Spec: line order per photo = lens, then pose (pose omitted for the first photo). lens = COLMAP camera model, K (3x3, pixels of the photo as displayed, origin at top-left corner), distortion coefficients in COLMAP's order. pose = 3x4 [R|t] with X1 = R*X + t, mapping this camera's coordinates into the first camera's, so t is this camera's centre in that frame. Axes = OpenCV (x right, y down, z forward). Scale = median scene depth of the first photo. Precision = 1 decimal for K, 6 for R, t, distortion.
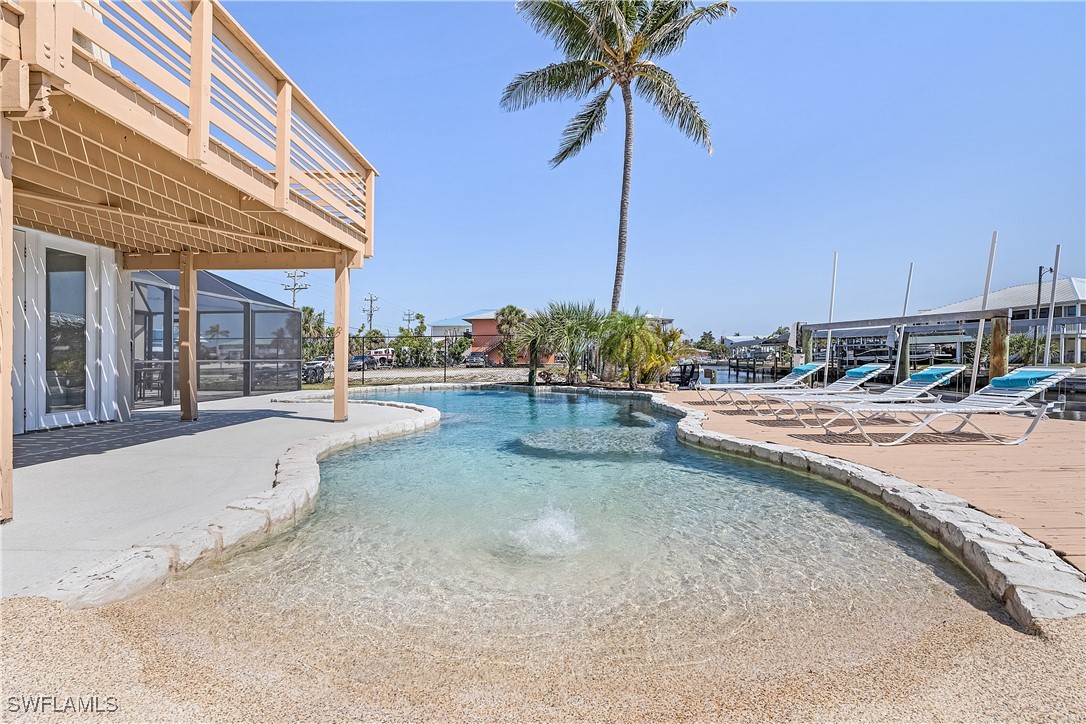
lens RADIAL K [[471.4, 0, 538.7], [0, 471.4, 361.1], [0, 0, 1]] dist [-0.006265, -0.000130]
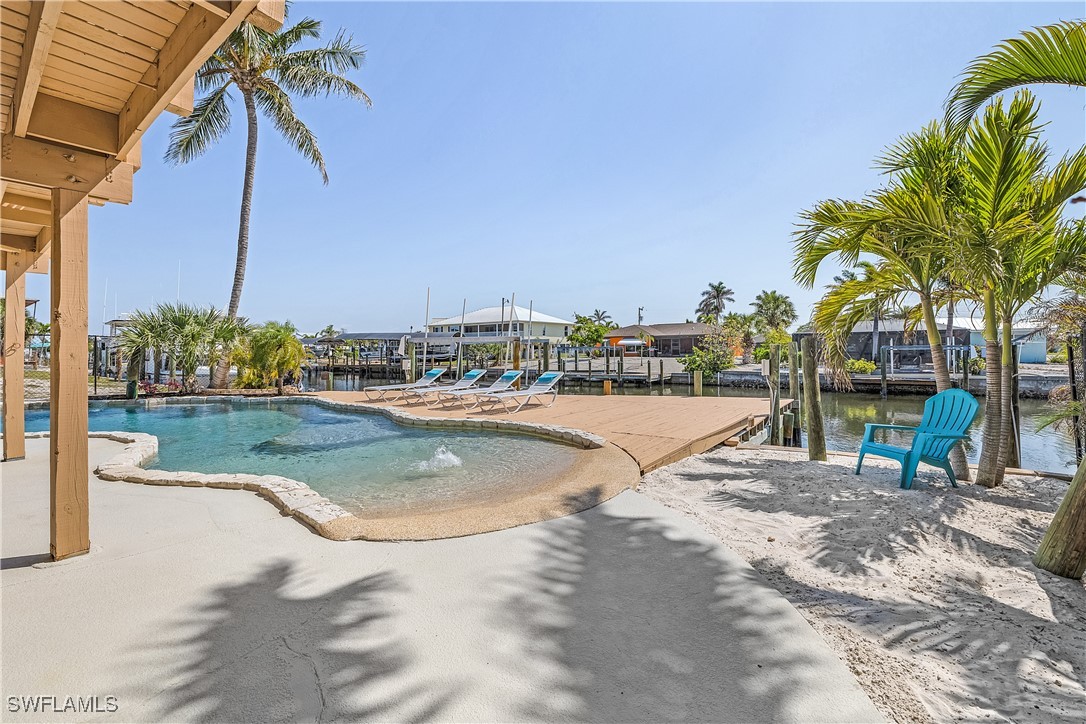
lens RADIAL K [[471.4, 0, 544.2], [0, 471.4, 333.7], [0, 0, 1]] dist [-0.006265, -0.000130]
pose [[0.595596, 0.032566, 0.802624, -0.234187], [0.006434, 0.998952, -0.045306, -0.020413], [-0.803259, 0.032148, 0.594762, -0.097246]]
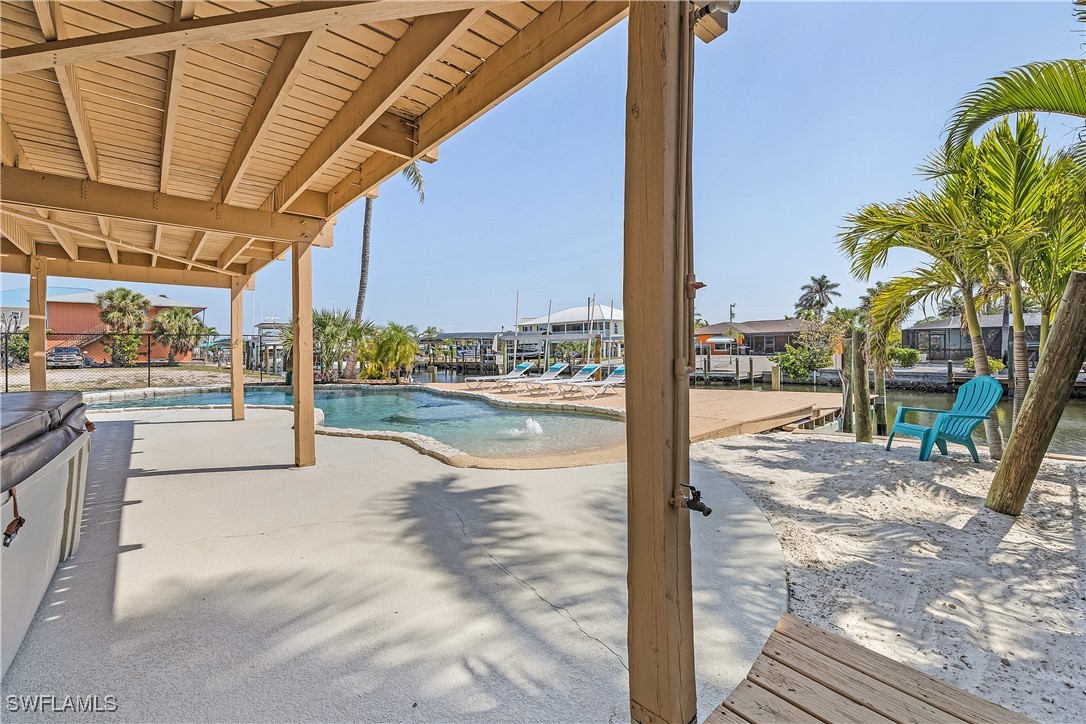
lens RADIAL K [[471.4, 0, 541.7], [0, 471.4, 337.6], [0, 0, 1]] dist [-0.006265, -0.000130]
pose [[0.737826, 0.020311, 0.674685, -0.289267], [0.005681, 0.999325, -0.036297, -0.013179], [-0.674967, 0.030613, 0.737212, -0.165062]]
